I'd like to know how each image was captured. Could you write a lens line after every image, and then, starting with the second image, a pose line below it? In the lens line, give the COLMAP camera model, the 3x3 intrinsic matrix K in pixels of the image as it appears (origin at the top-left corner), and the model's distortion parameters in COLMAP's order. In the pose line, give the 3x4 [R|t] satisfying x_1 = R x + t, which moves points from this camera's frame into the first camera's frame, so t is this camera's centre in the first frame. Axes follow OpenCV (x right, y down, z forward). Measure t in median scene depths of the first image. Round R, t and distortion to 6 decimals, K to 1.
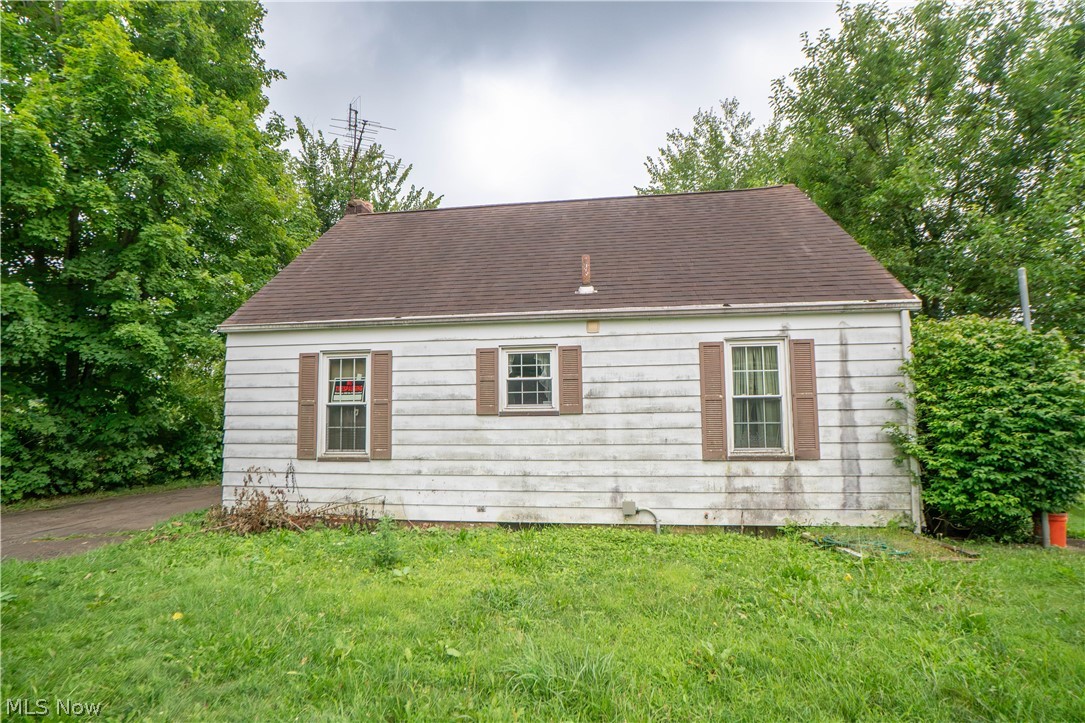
lens RADIAL K [[554.7, 0, 542.9], [0, 554.7, 365.6], [0, 0, 1]] dist [-0.031577, 0.003853]
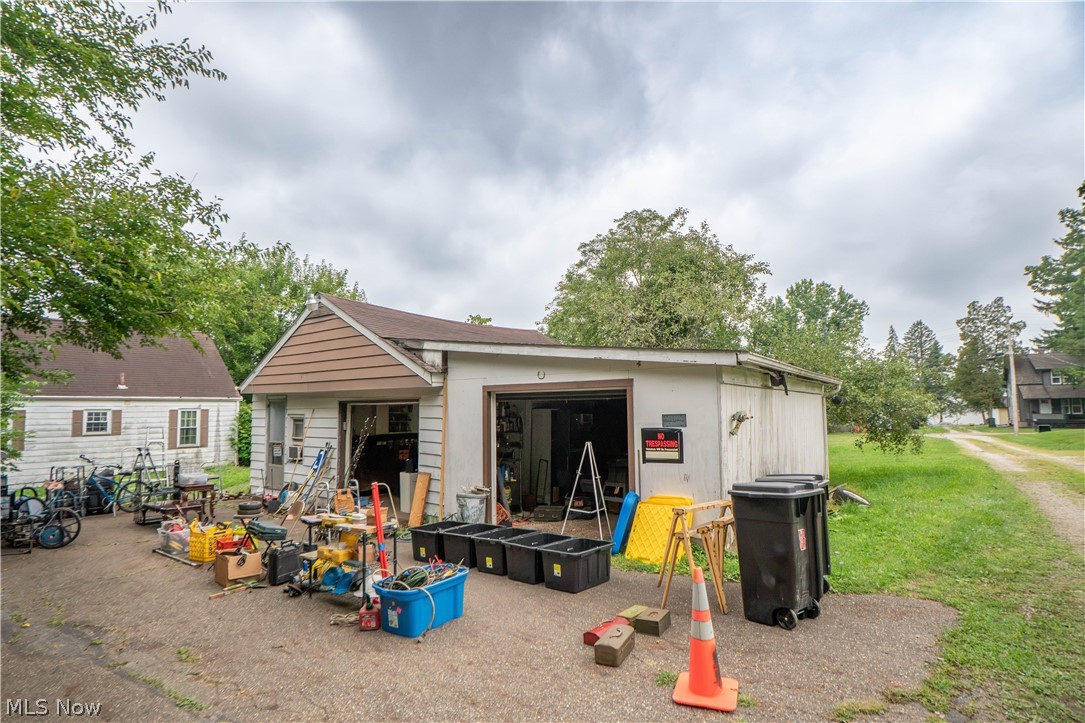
lens RADIAL K [[554.7, 0, 545.0], [0, 554.7, 364.7], [0, 0, 1]] dist [-0.031577, 0.003853]
pose [[0.504380, 0.071835, 0.860489, -1.257325], [-0.064341, 0.996890, -0.045509, -0.280634], [-0.861081, -0.032411, 0.507433, -2.240996]]
